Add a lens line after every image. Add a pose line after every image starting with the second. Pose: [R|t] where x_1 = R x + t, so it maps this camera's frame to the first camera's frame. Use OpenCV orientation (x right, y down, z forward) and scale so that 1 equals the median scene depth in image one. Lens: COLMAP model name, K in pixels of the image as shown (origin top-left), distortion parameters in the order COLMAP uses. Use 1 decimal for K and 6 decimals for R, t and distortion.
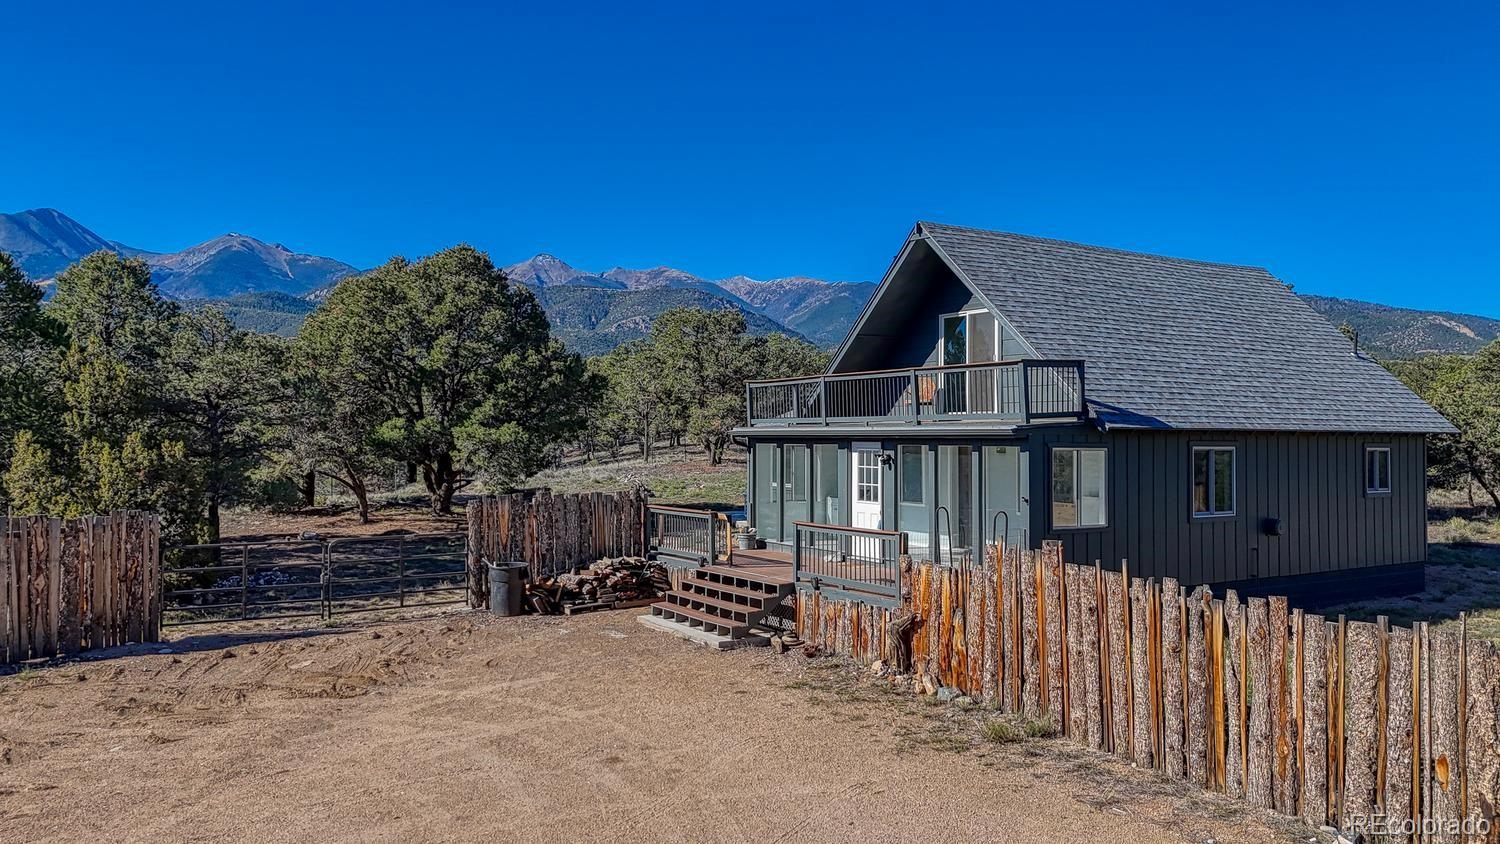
lens RADIAL K [[1102.5, 0, 750.8], [0, 1102.5, 429.1], [0, 0, 1]] dist [0.072510, -0.062089]
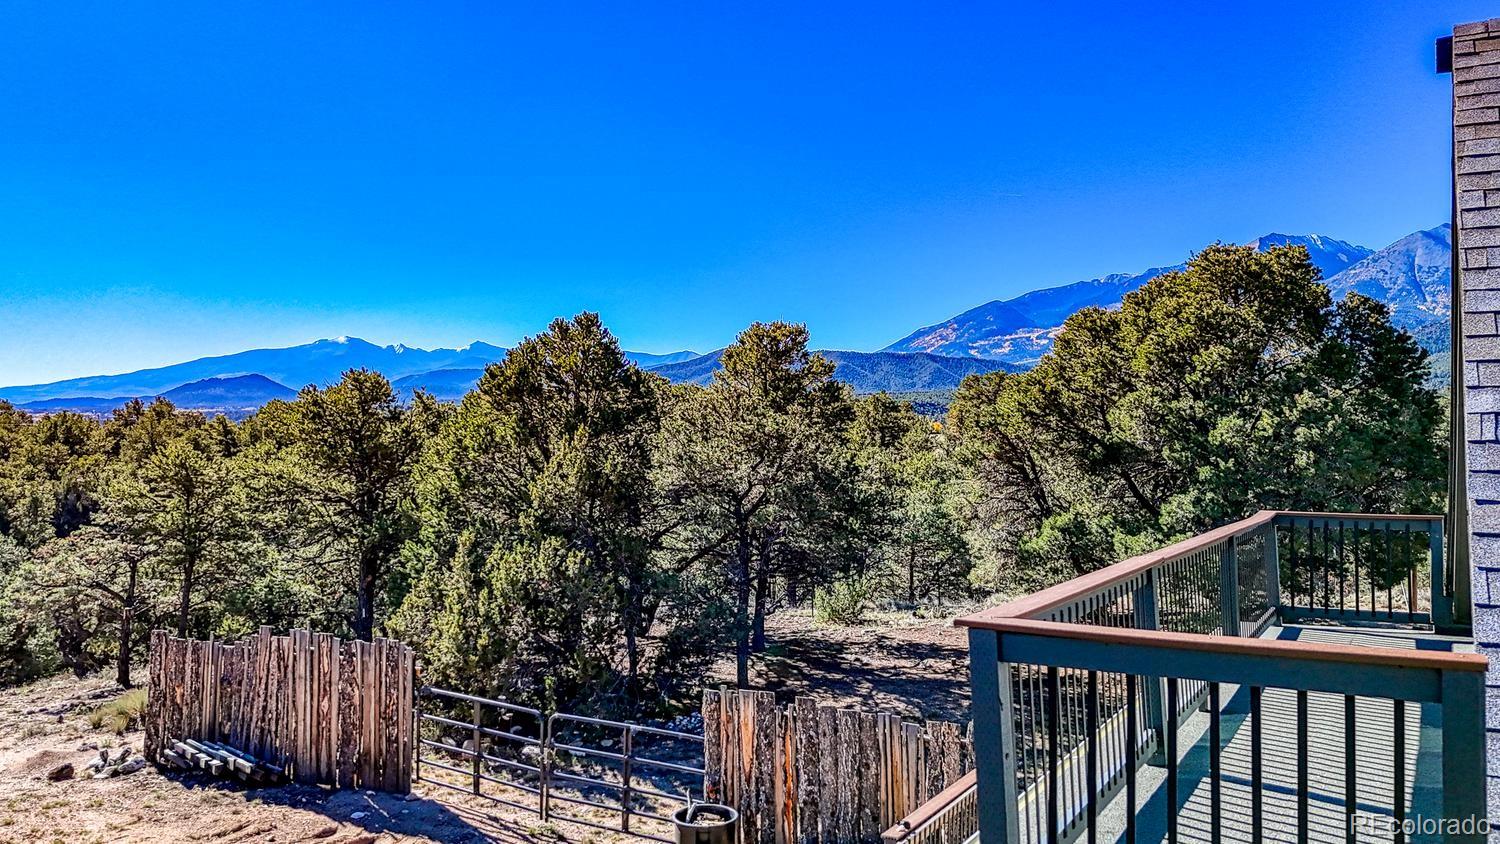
lens RADIAL K [[1143.6, 0, 751.6], [0, 1143.6, 400.3], [0, 0, 1]] dist [0.085974, -0.071418]
pose [[0.454660, -0.020926, -0.890419, 0.345428], [-0.014430, 0.999420, -0.030856, -0.080594], [0.890548, 0.026878, 0.454094, 0.723071]]
